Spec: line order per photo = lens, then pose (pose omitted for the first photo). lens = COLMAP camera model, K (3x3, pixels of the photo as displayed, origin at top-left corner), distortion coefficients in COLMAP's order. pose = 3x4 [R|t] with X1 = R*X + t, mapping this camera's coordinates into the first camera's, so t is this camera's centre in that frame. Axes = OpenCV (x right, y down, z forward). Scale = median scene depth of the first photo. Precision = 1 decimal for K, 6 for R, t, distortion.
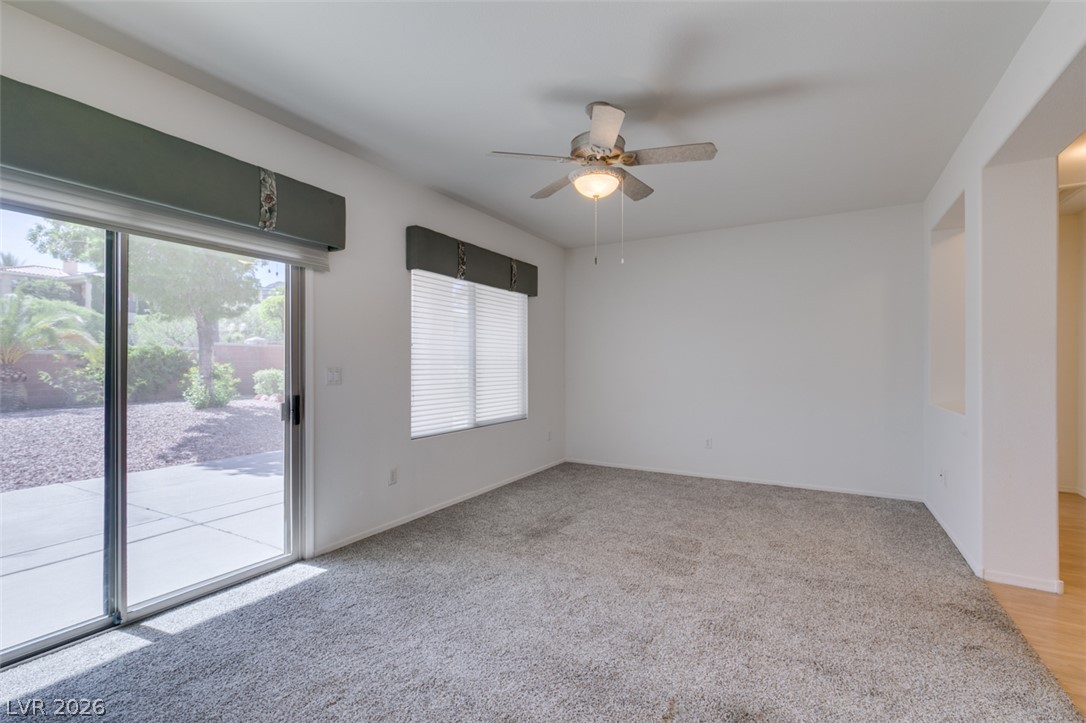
lens RADIAL K [[483.0, 0, 549.7], [0, 483.0, 360.6], [0, 0, 1]] dist [-0.003468, -0.000782]
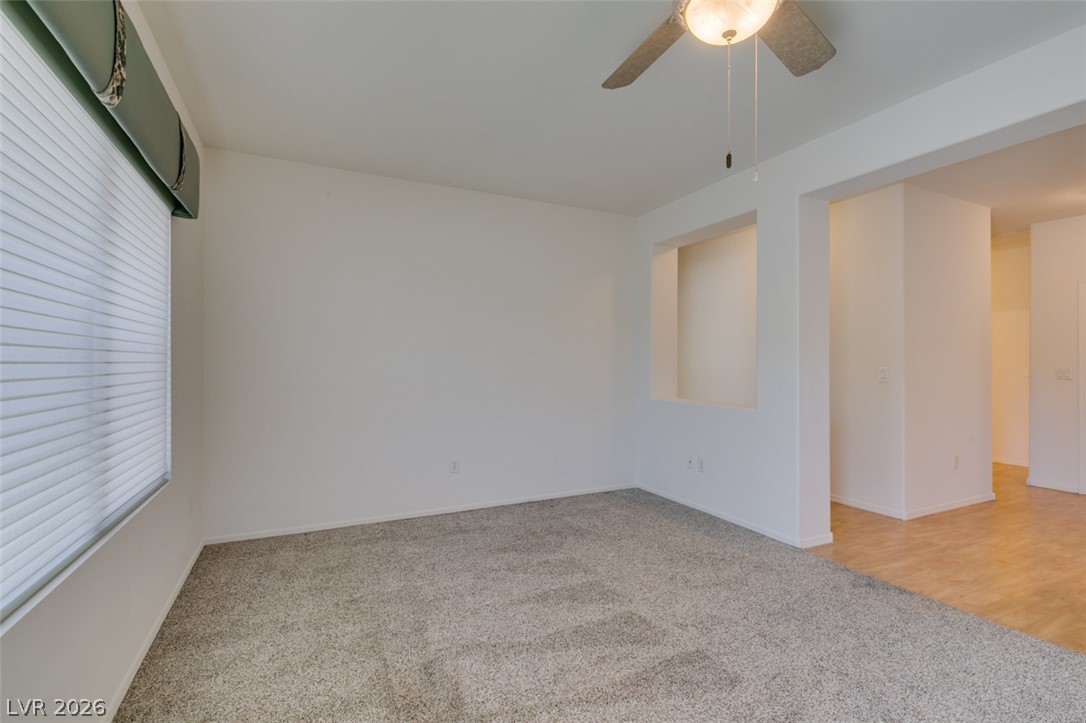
lens RADIAL K [[483.0, 0, 541.2], [0, 483.0, 365.6], [0, 0, 1]] dist [-0.003468, -0.000782]
pose [[0.581801, -0.002940, 0.813326, -0.185027], [-0.004467, 0.999967, 0.006811, 0.001995], [-0.813319, -0.007596, 0.581768, 0.372167]]
